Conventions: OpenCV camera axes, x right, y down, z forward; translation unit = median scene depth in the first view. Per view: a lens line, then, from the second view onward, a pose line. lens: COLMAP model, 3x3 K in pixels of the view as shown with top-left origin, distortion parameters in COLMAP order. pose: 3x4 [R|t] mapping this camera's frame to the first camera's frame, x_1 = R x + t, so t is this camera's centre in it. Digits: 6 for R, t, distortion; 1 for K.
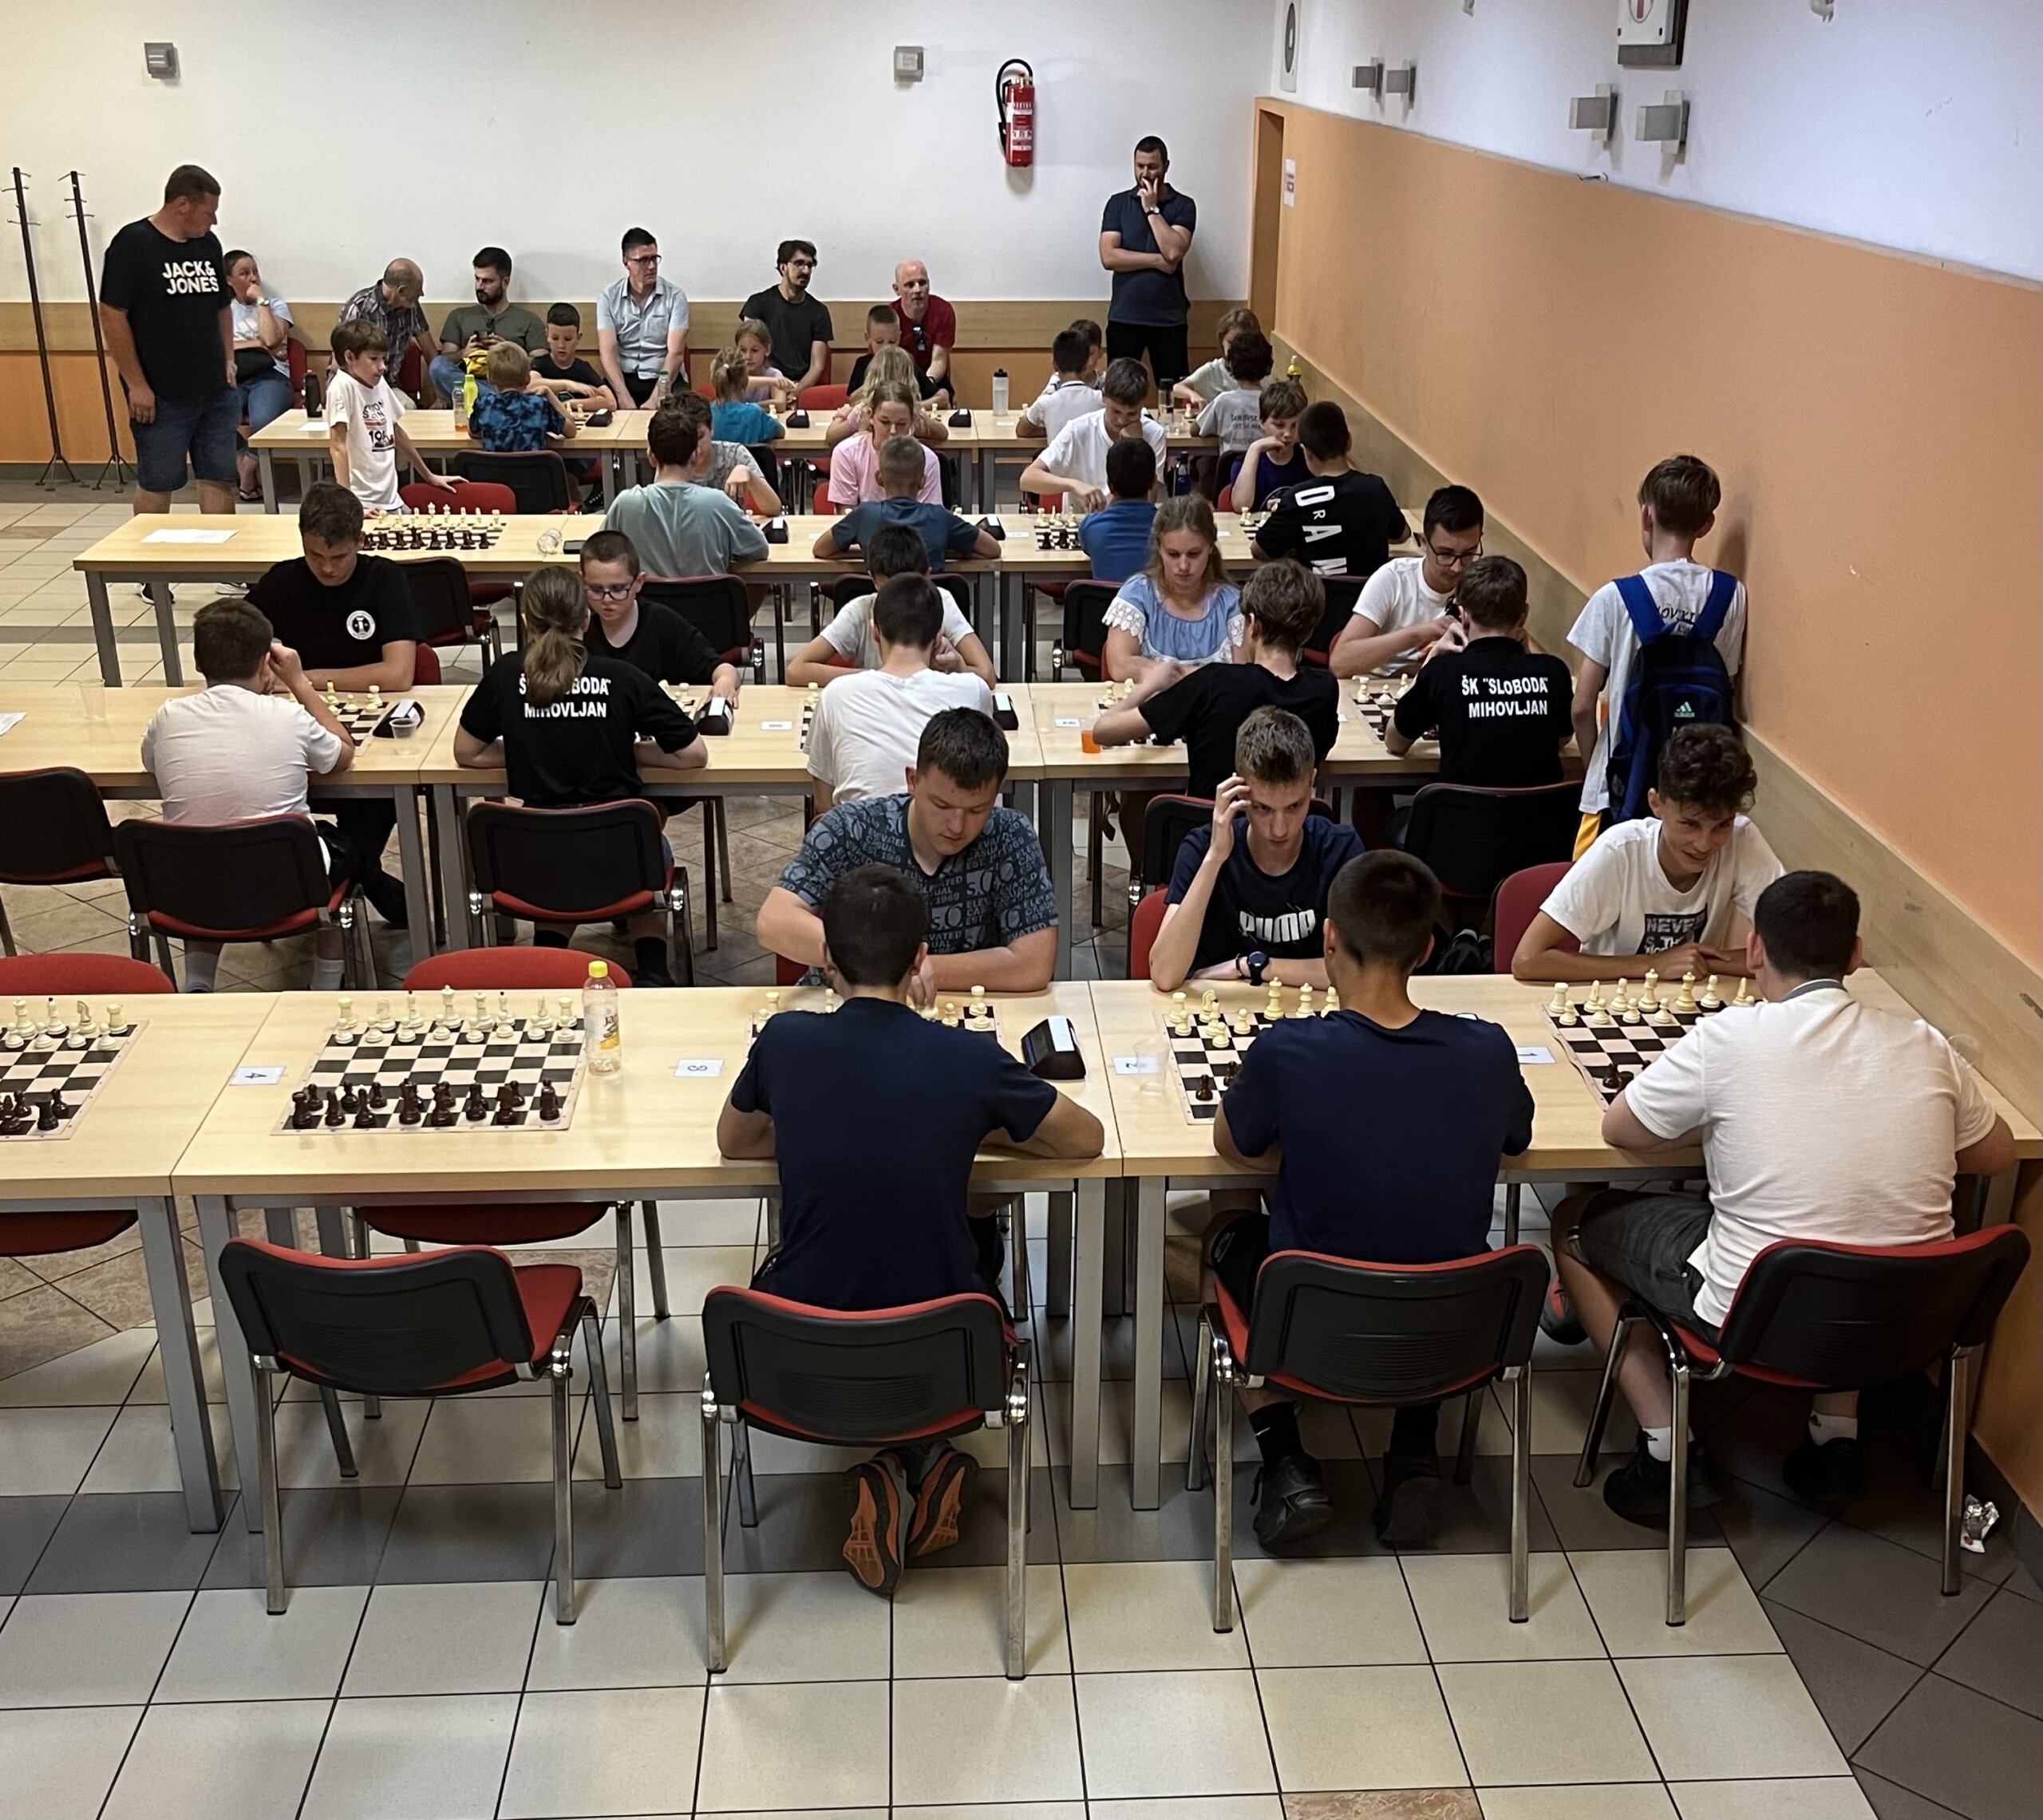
lens RADIAL K [[2378.4, 0, 1021.5], [0, 2378.4, 910.0], [0, 0, 1]] dist [-0.002918, -0.002057]
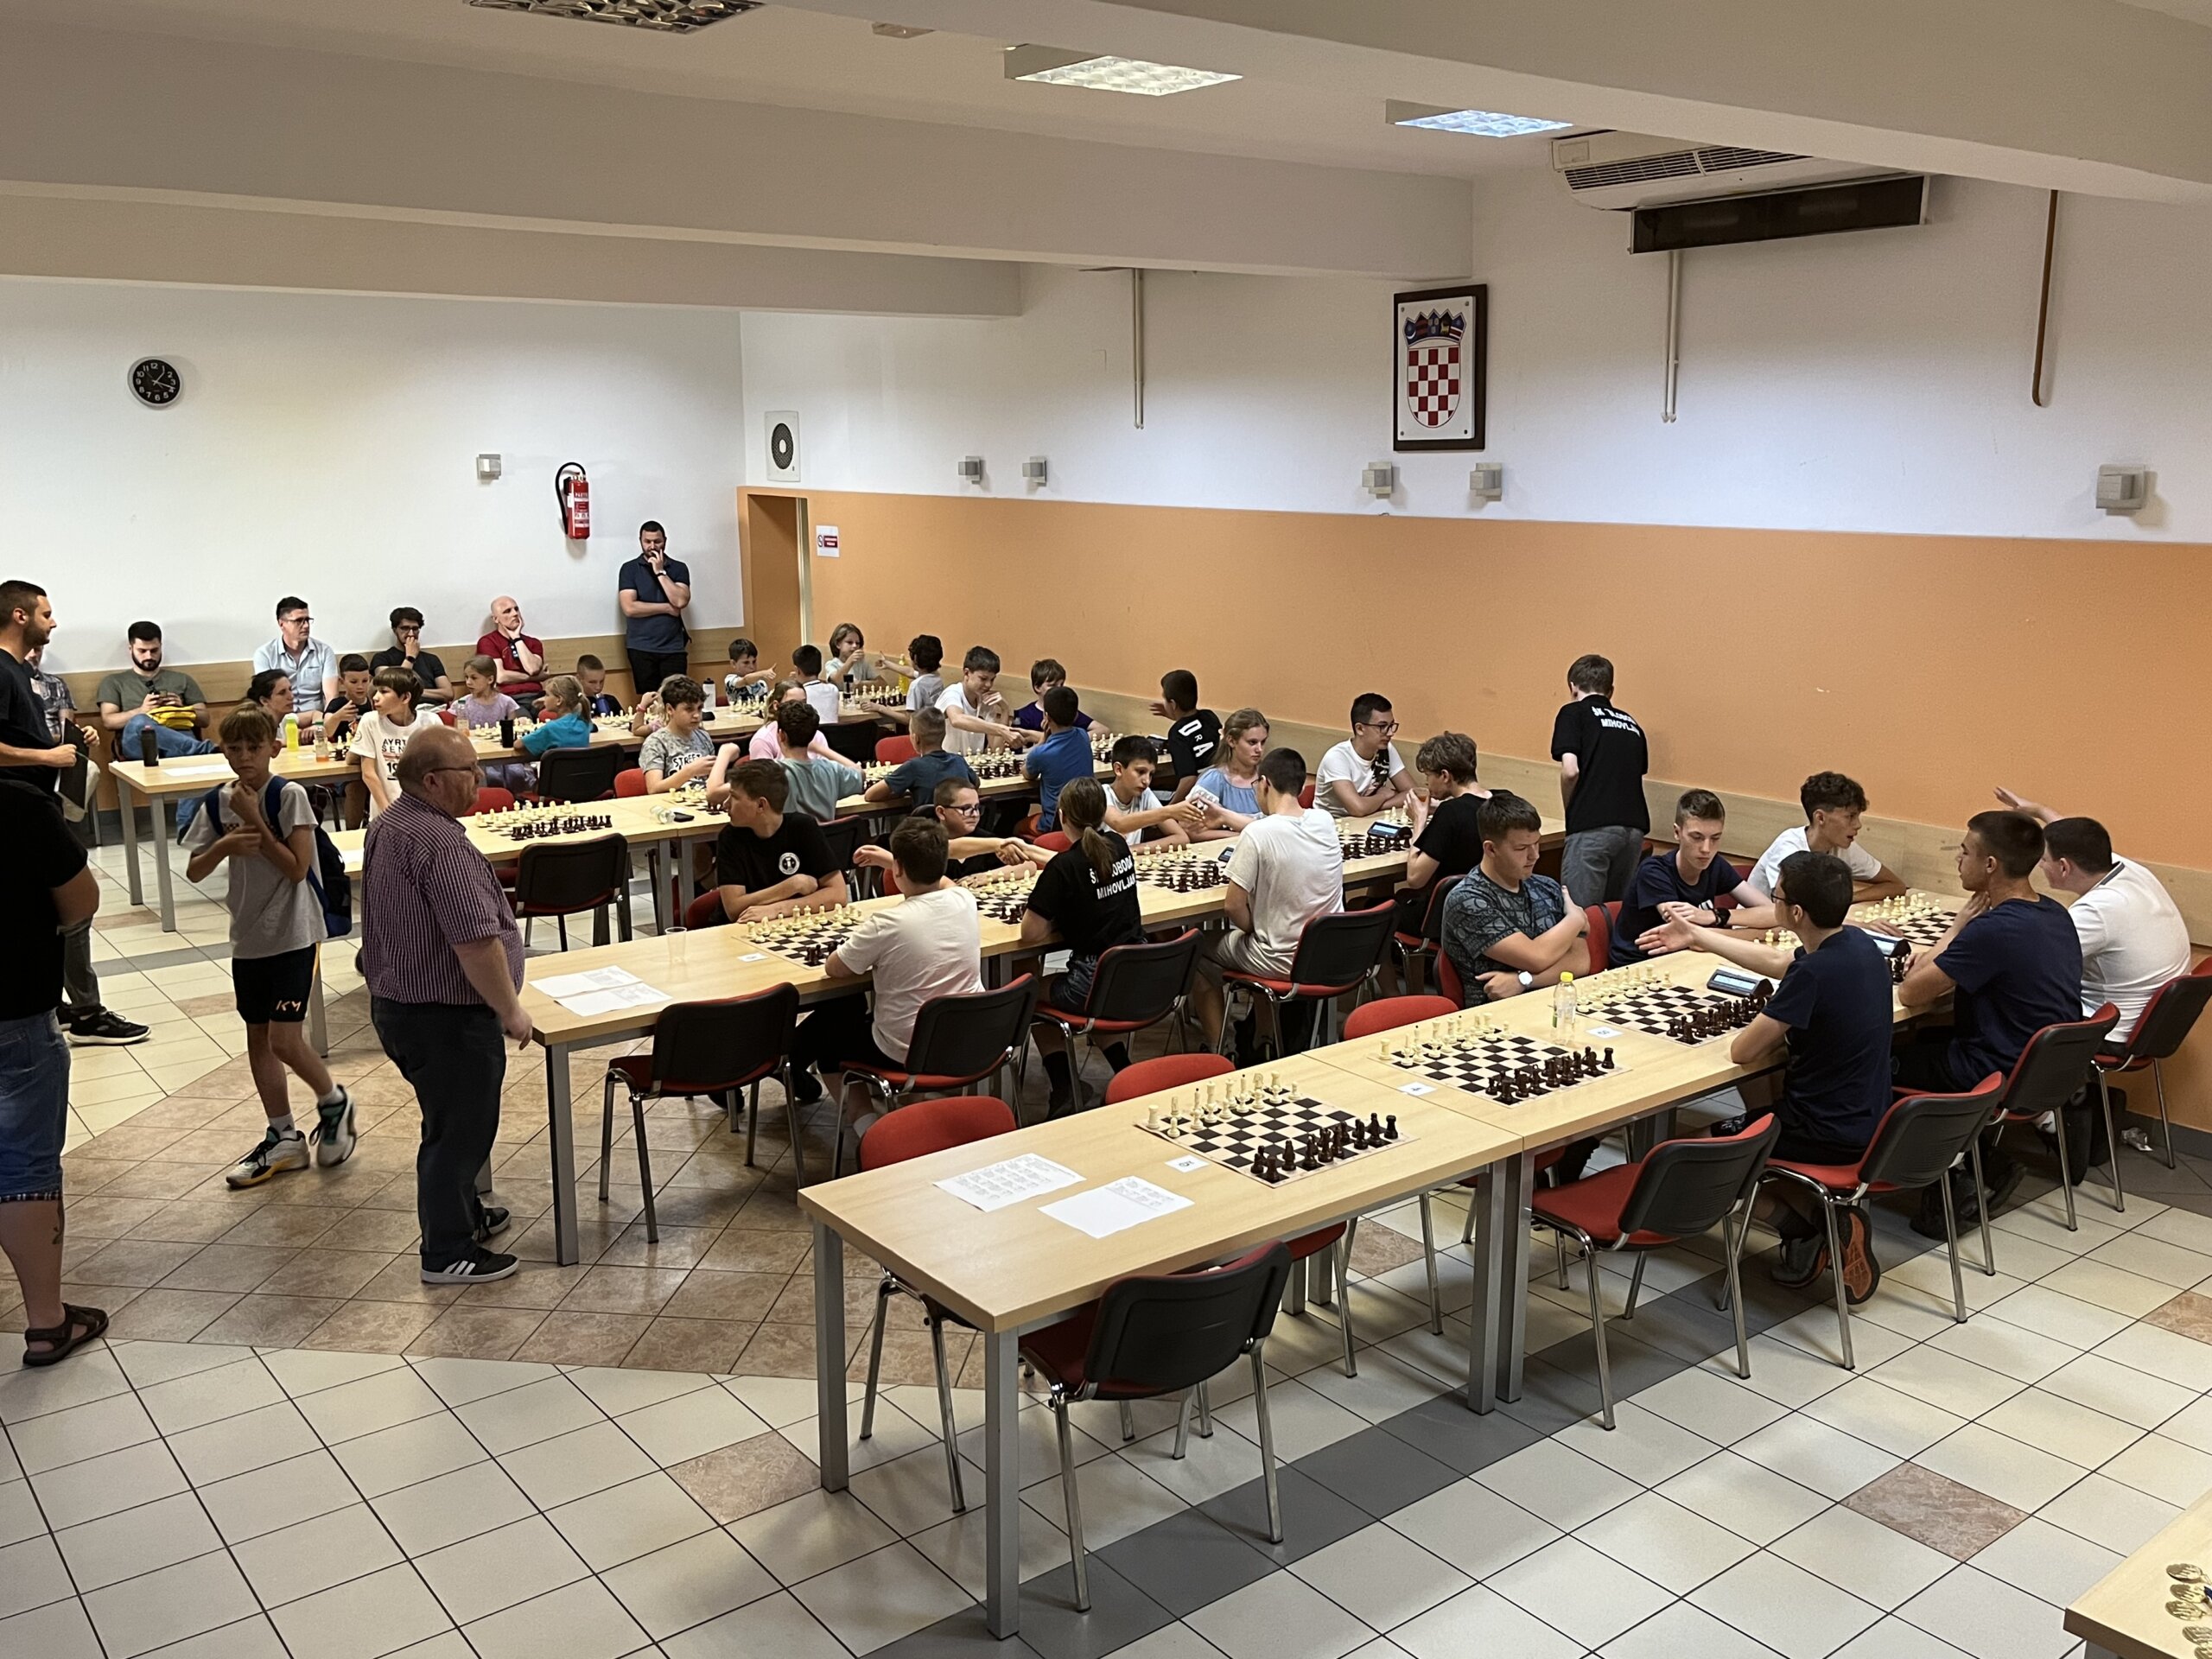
lens RADIAL K [[1822.1, 0, 1106.0], [0, 1822.1, 829.5], [0, 0, 1]] dist [0.086262, 0.001109]
pose [[0.809083, -0.114000, 0.576531, -0.374070], [0.203536, 0.974649, -0.092914, -0.006784], [-0.551323, 0.192520, 0.811775, 0.055158]]
